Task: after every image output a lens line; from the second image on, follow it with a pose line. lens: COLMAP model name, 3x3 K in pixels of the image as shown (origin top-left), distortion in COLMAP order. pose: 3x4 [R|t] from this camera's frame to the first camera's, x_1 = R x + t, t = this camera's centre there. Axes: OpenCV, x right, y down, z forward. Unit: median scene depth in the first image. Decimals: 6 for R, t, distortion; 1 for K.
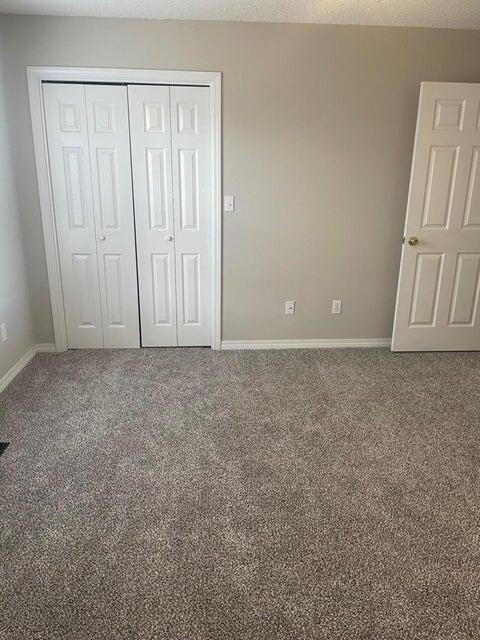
lens RADIAL K [[483.6, 0, 239.9], [0, 483.6, 319.9], [0, 0, 1]] dist [0.025160, -0.013505]
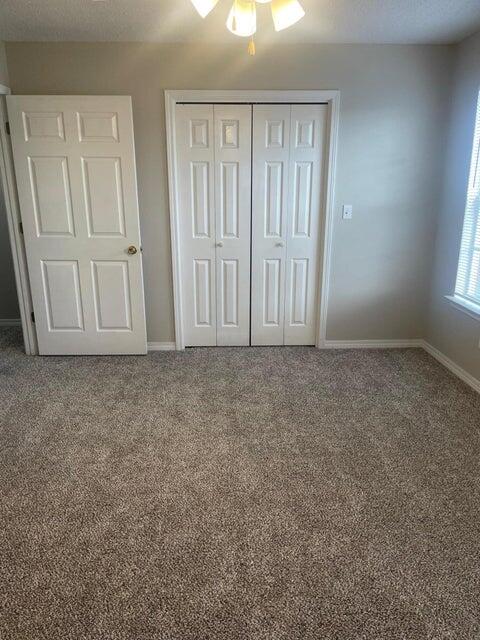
lens RADIAL K [[454.9, 0, 240.0], [0, 454.9, 320.1], [0, 0, 1]] dist [0.003654, 0.000647]
pose [[0.998934, 0.005138, -0.045879, -0.179581], [-0.005284, 0.999981, -0.003052, 0.002719], [0.045863, 0.003291, 0.998942, -0.015109]]
